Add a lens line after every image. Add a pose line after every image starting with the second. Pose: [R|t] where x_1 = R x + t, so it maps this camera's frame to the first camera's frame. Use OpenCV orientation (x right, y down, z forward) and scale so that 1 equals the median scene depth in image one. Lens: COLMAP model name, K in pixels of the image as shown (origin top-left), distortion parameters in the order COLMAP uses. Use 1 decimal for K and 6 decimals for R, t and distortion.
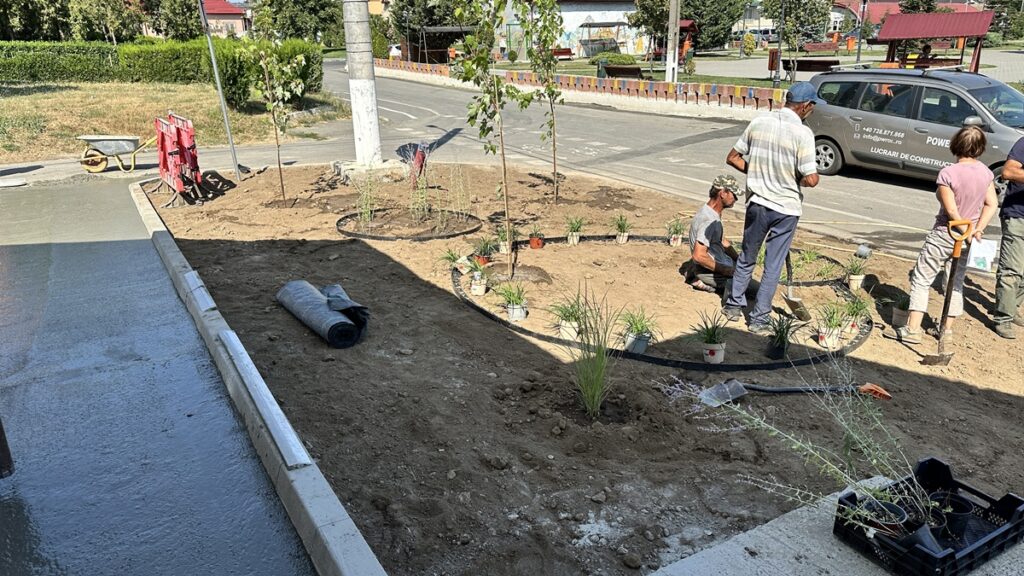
lens RADIAL K [[719.3, 0, 509.8], [0, 719.3, 291.0], [0, 0, 1]] dist [0.080202, -0.106501]
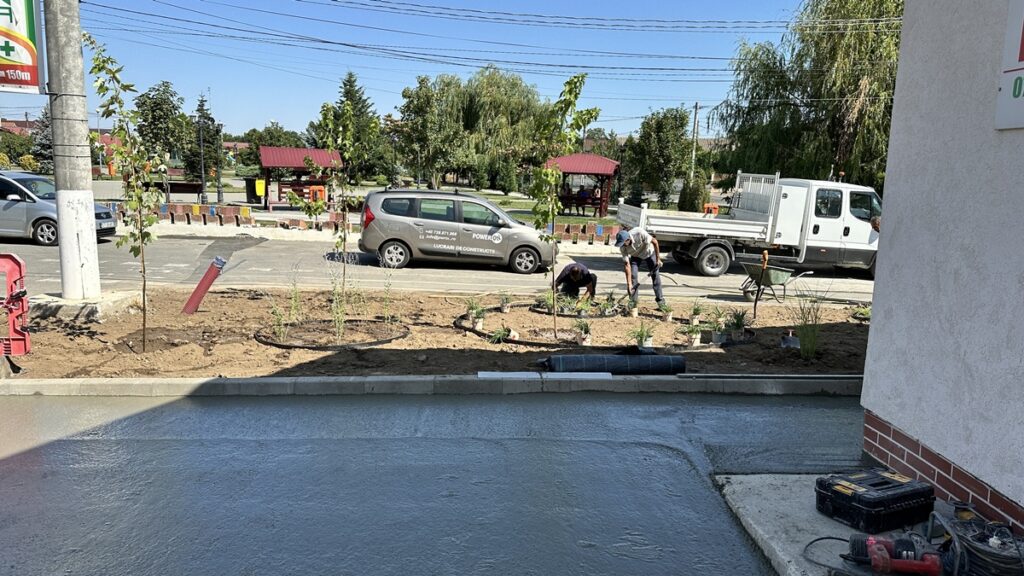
lens RADIAL K [[719.3, 0, 510.2], [0, 719.3, 287.2], [0, 0, 1]] dist [0.080202, -0.106501]
pose [[0.478267, -0.108631, 0.871470, -0.615920], [0.255568, 0.966589, -0.019769, -0.056372], [-0.840206, 0.232175, 0.490050, 0.240305]]
